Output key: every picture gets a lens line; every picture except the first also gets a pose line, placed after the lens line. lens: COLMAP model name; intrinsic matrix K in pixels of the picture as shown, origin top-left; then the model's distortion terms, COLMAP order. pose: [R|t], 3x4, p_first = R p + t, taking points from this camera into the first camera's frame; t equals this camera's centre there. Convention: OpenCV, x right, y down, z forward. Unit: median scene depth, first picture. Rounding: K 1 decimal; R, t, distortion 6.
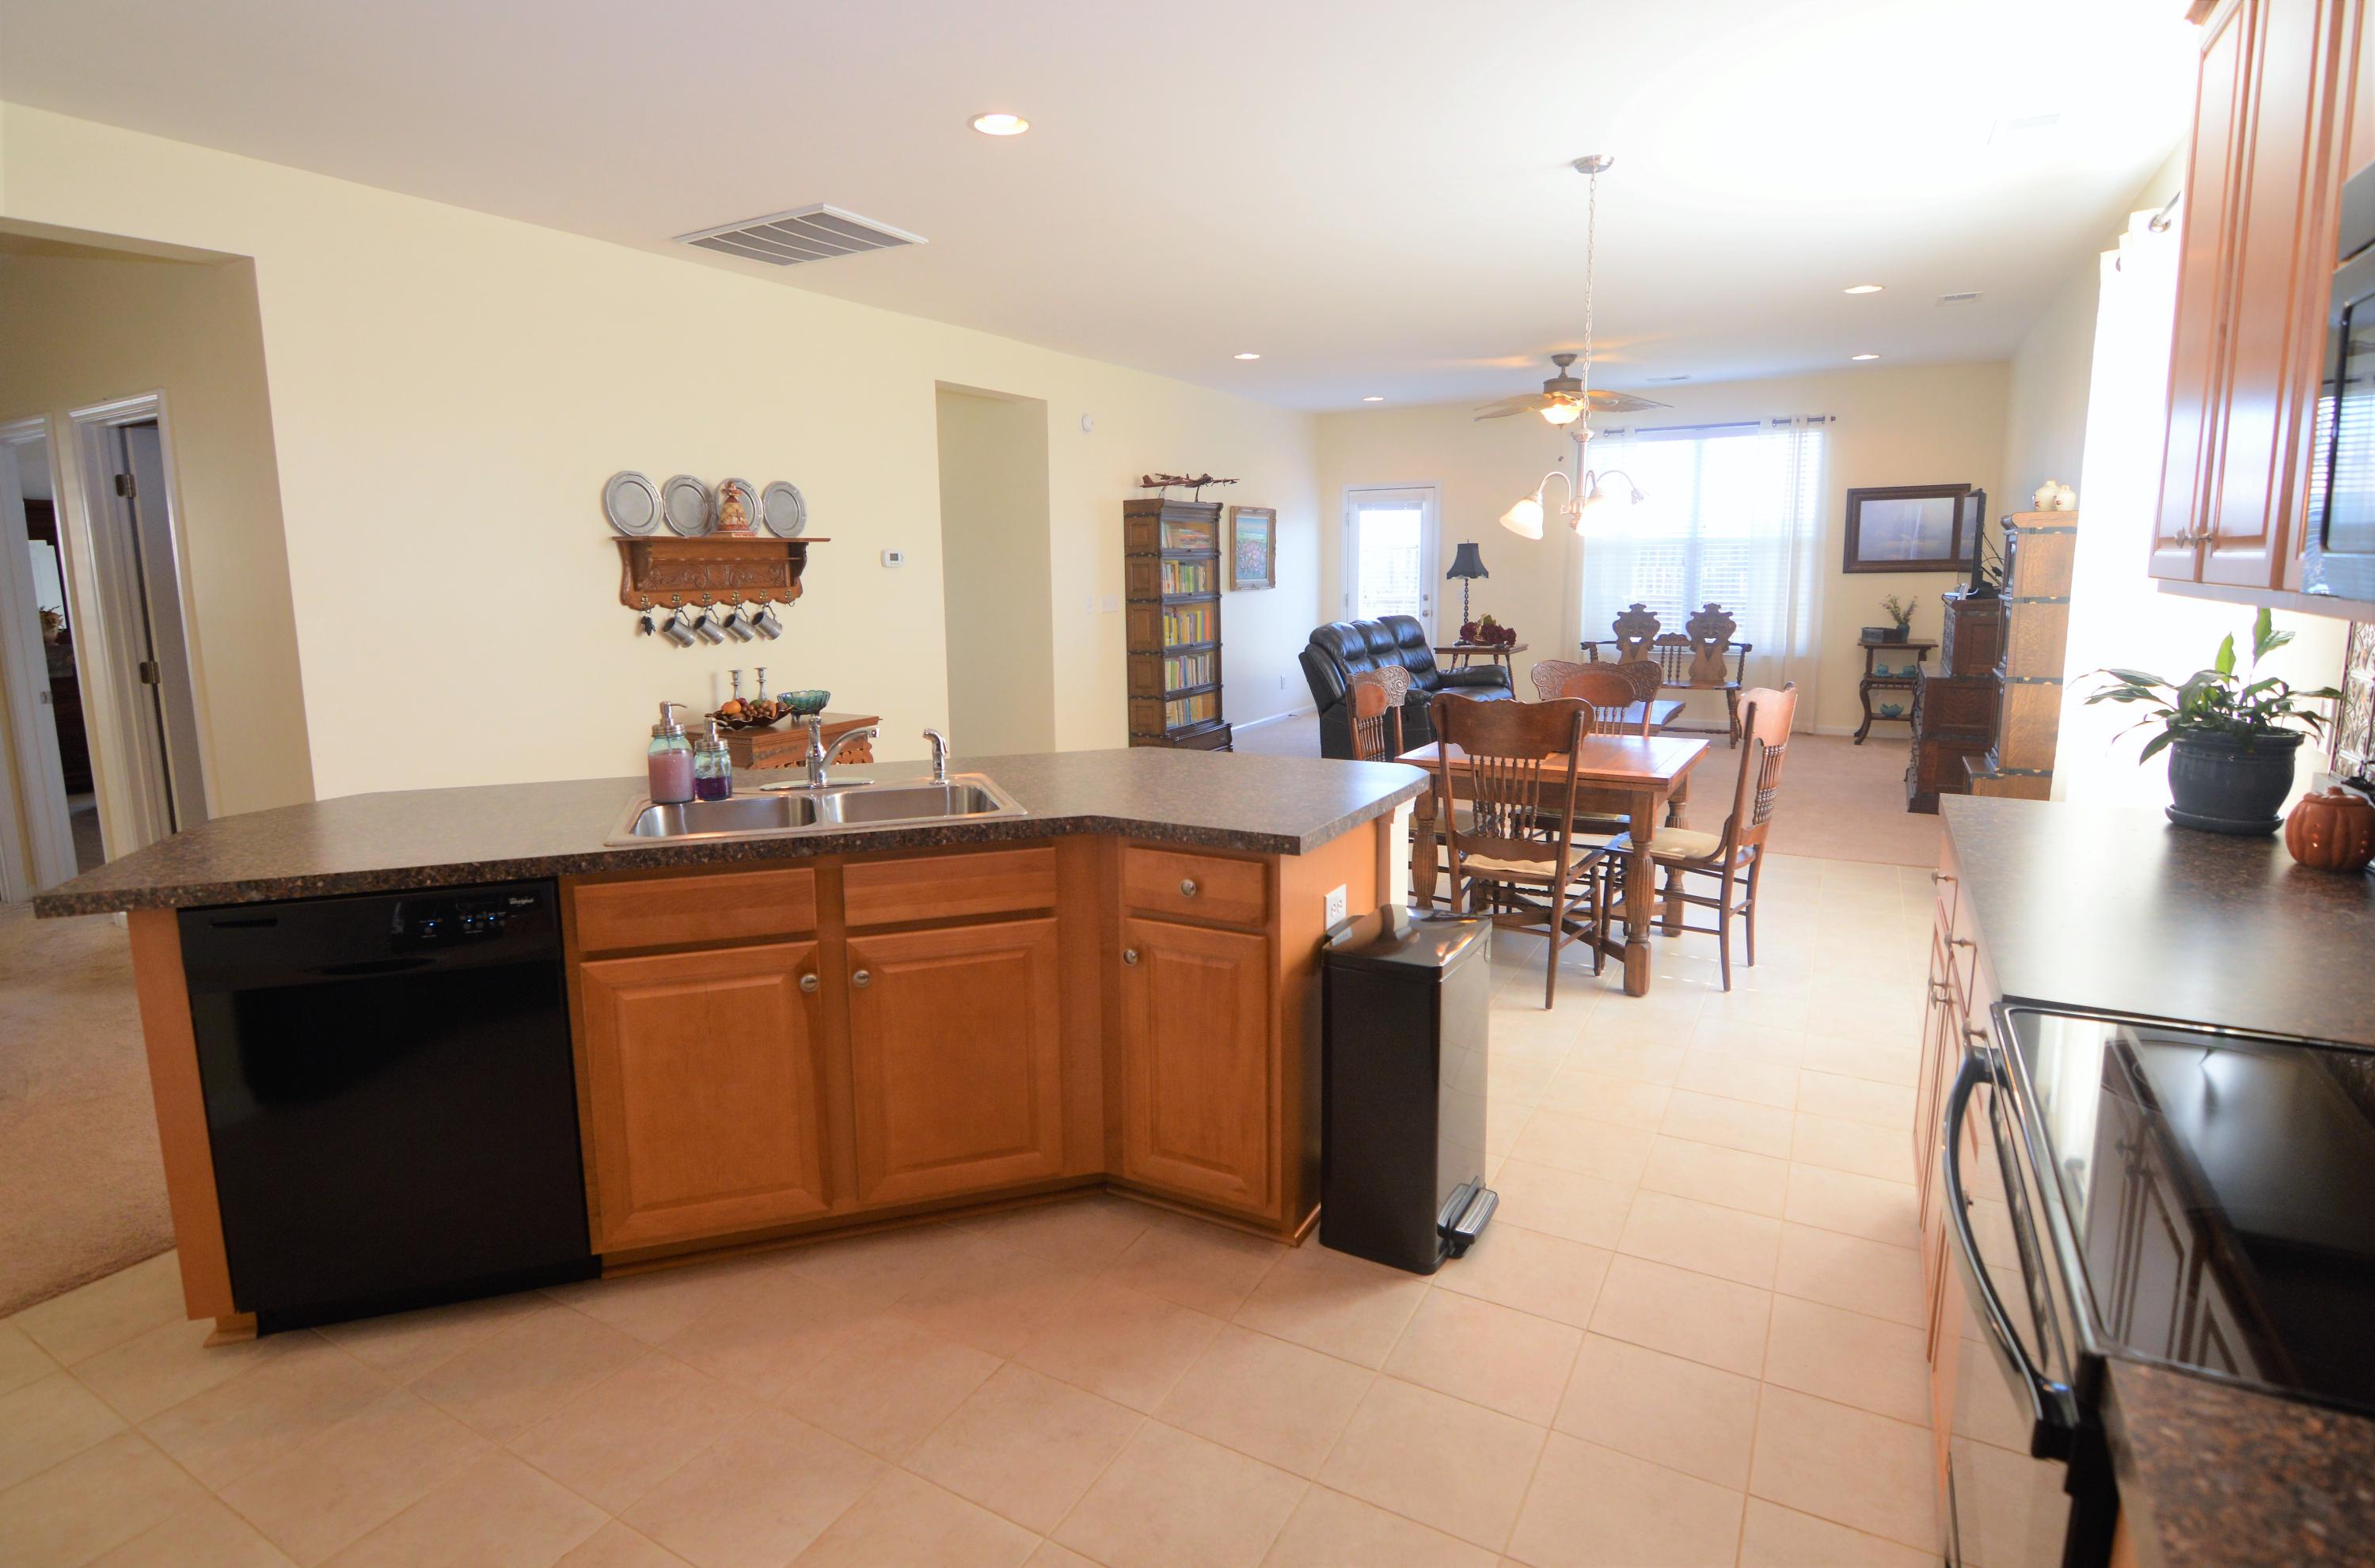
lens RADIAL K [[1189.8, 0, 1182.2], [0, 1189.8, 751.0], [0, 0, 1]] dist [0.001461, 0.000115]
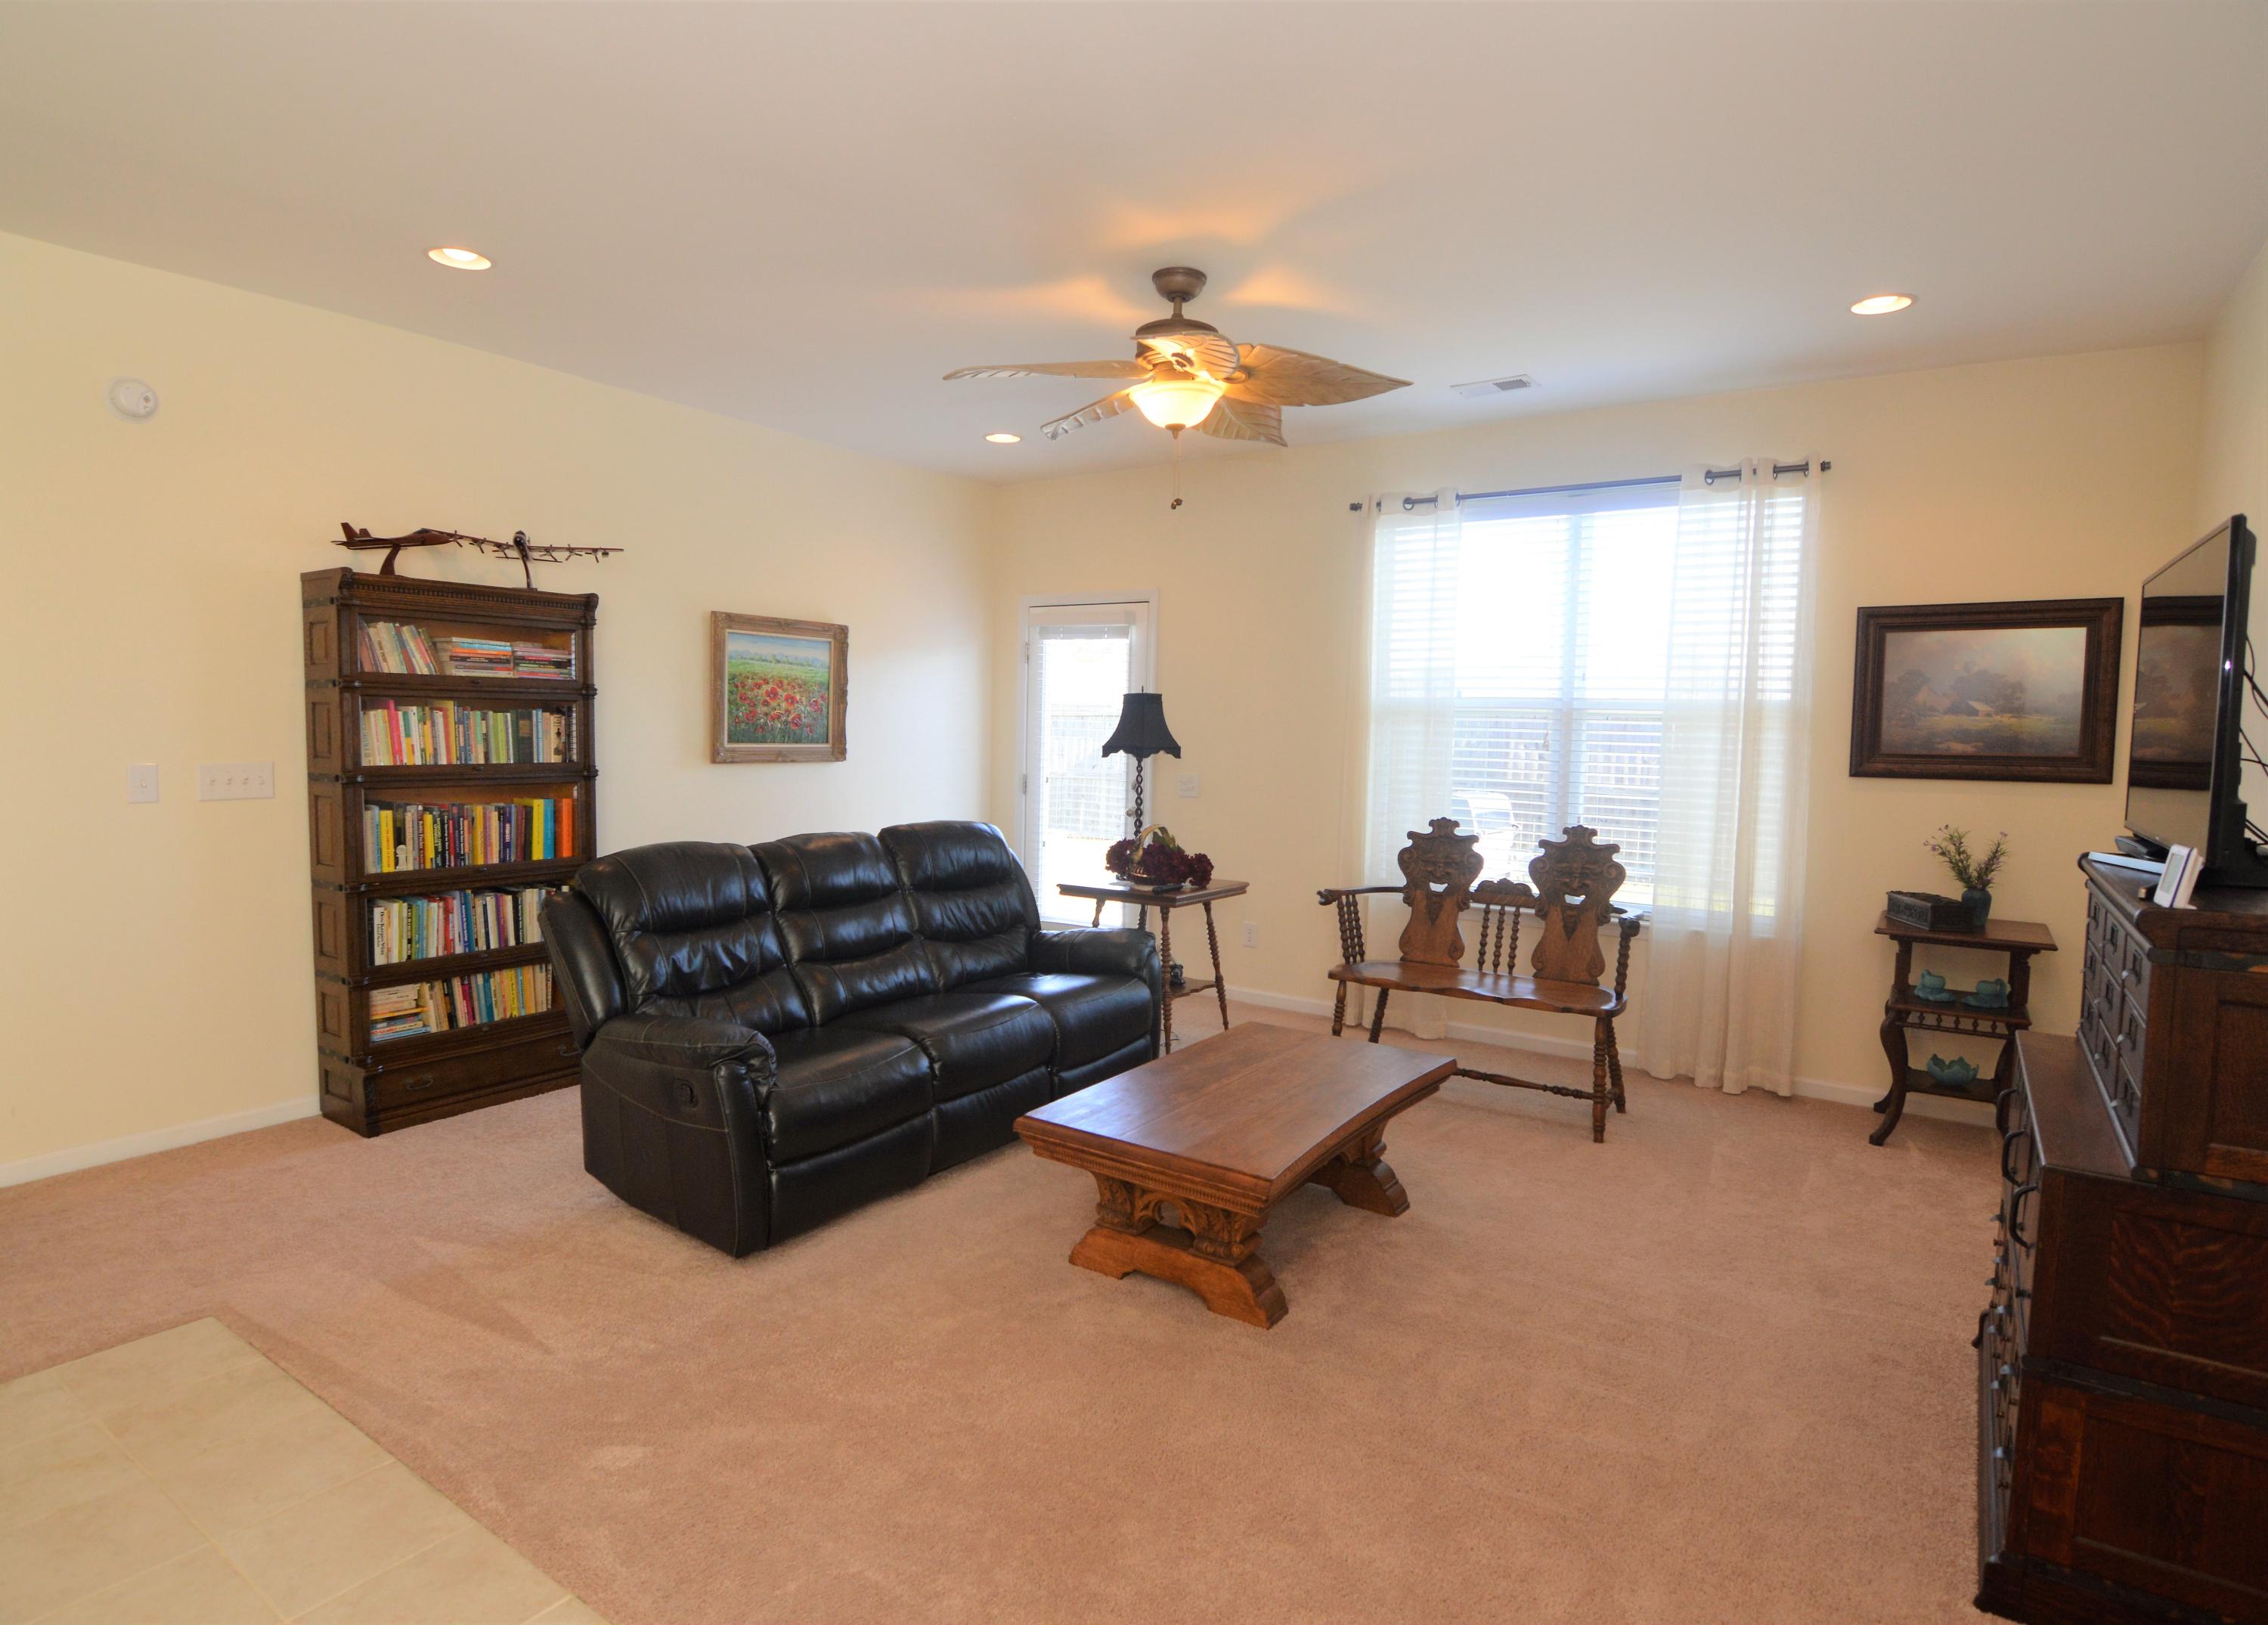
lens RADIAL K [[1193.5, 0, 1134.0], [0, 1193.5, 812.5], [0, 0, 1]] dist [-0.007152, -0.000616]
pose [[0.996220, 0.042773, -0.075606, 0.300371], [-0.048848, 0.995564, -0.080407, -0.081432], [0.071831, 0.083797, 0.993891, 0.494054]]
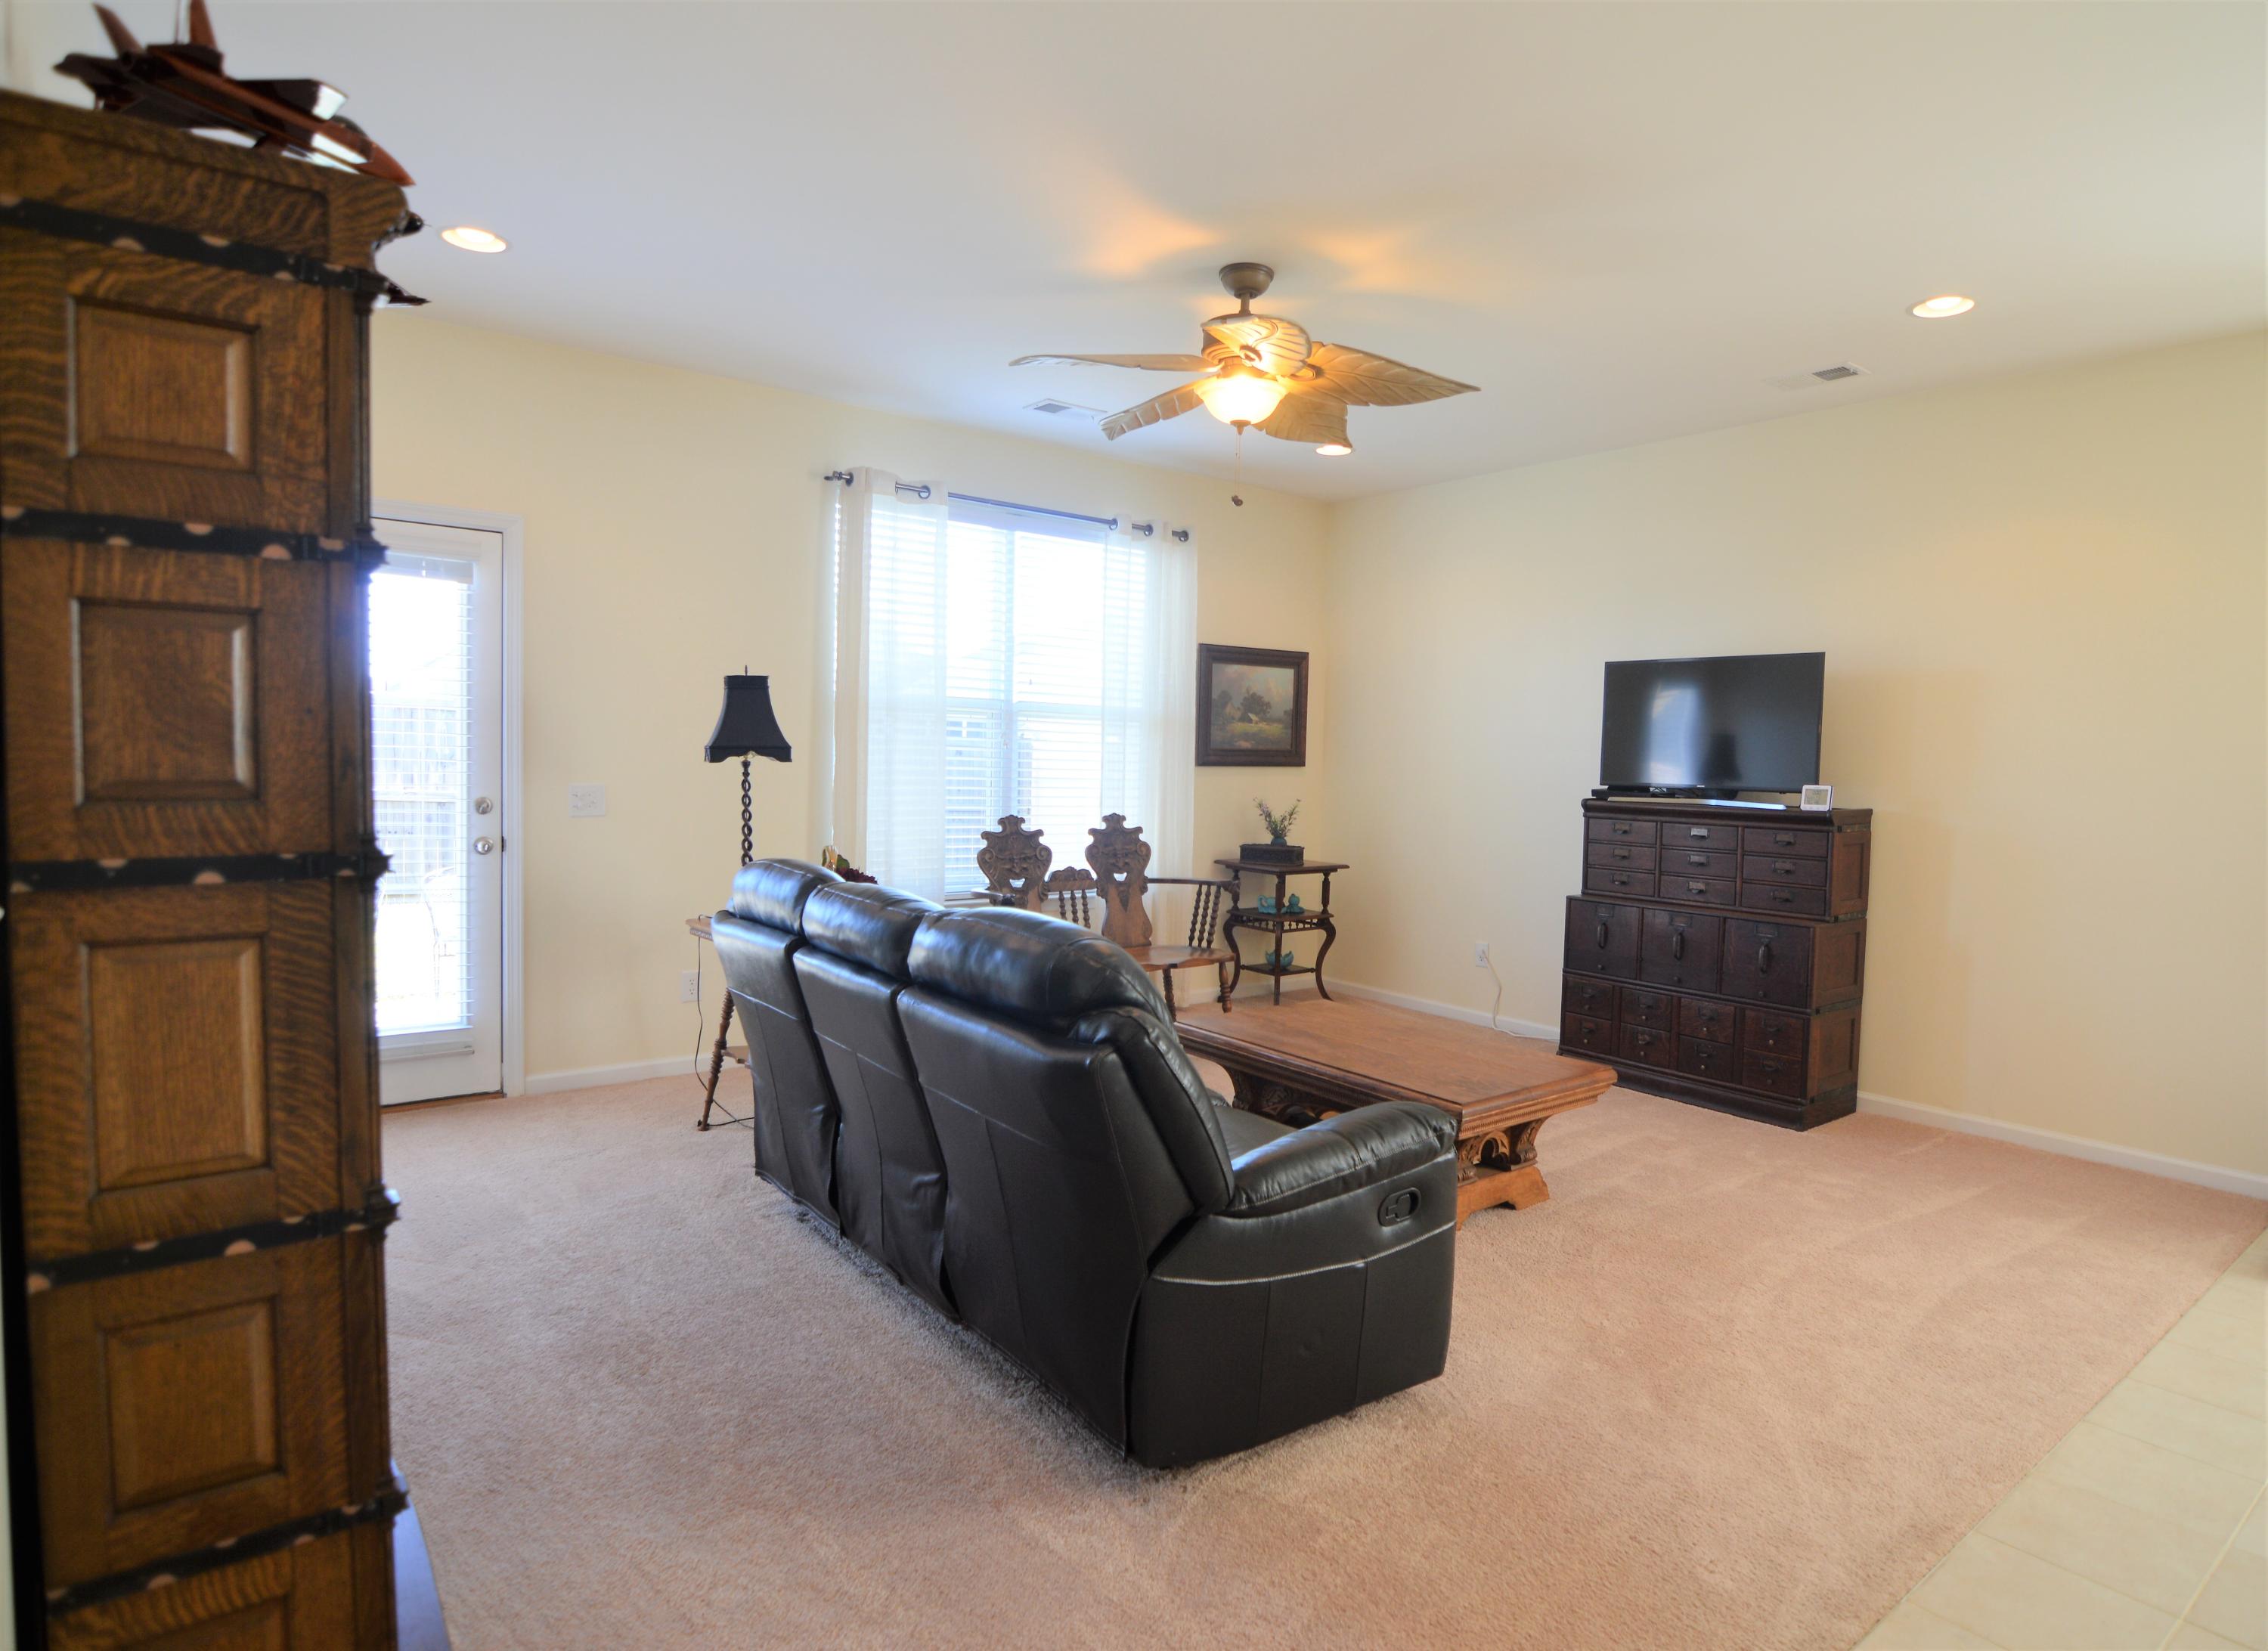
lens RADIAL K [[1238.5, 0, 1134.0], [0, 1238.5, 825.5], [0, 0, 1]] dist [-0.000944, -0.000219]
pose [[0.377723, -0.025012, 0.925581, -0.113837], [0.118124, 0.992769, -0.021378, -0.105961], [-0.918353, 0.117408, 0.377946, 0.776287]]
